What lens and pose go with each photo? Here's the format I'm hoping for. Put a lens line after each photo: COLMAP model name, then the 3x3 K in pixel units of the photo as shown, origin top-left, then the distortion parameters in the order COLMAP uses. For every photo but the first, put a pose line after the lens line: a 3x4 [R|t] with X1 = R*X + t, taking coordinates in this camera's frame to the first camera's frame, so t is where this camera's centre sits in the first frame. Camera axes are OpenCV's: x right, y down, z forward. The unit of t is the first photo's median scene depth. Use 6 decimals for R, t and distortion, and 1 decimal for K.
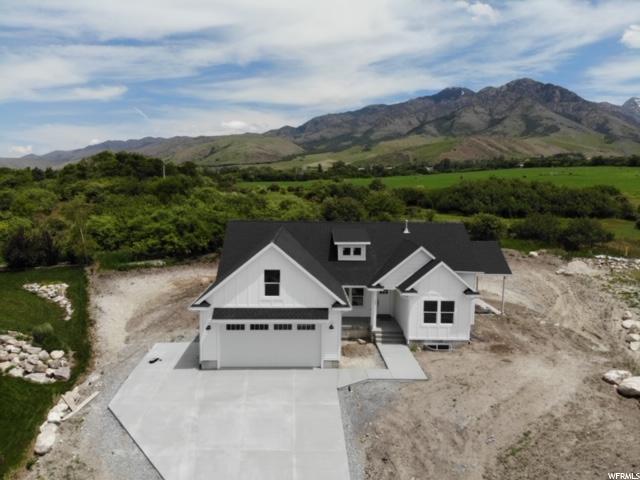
lens RADIAL K [[471.3, 0, 320.0], [0, 471.3, 240.0], [0, 0, 1]] dist [0.079317, -0.220846]
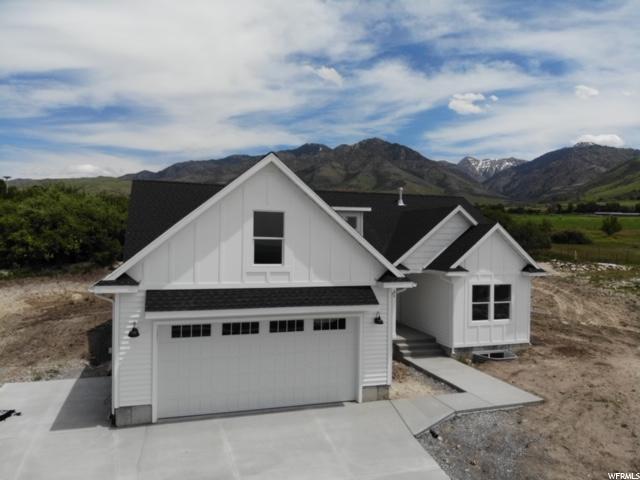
lens RADIAL K [[471.3, 0, 320.0], [0, 471.3, 240.0], [0, 0, 1]] dist [0.079317, -0.220846]
pose [[0.959794, 0.001670, 0.280699, -0.162663], [0.026777, 0.994877, -0.097477, 0.123077], [-0.279424, 0.101075, 0.954833, 0.424740]]
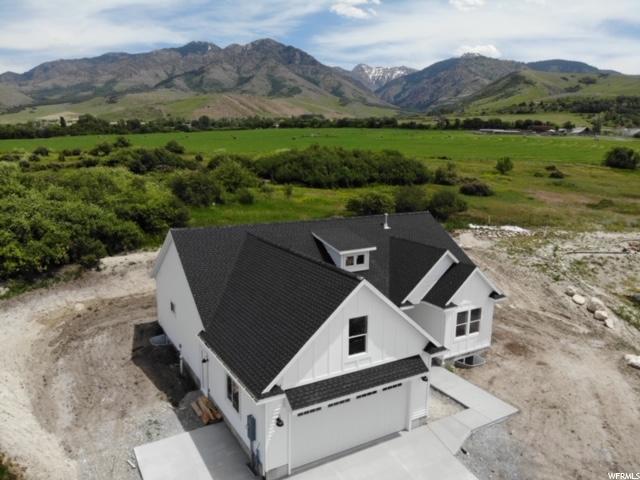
lens RADIAL K [[471.3, 0, 320.0], [0, 471.3, 240.0], [0, 0, 1]] dist [0.079317, -0.220846]
pose [[0.875930, -0.090486, 0.473877, -0.398765], [0.048466, 0.993789, 0.100176, -0.103569], [-0.479998, -0.064780, 0.874875, 0.361916]]
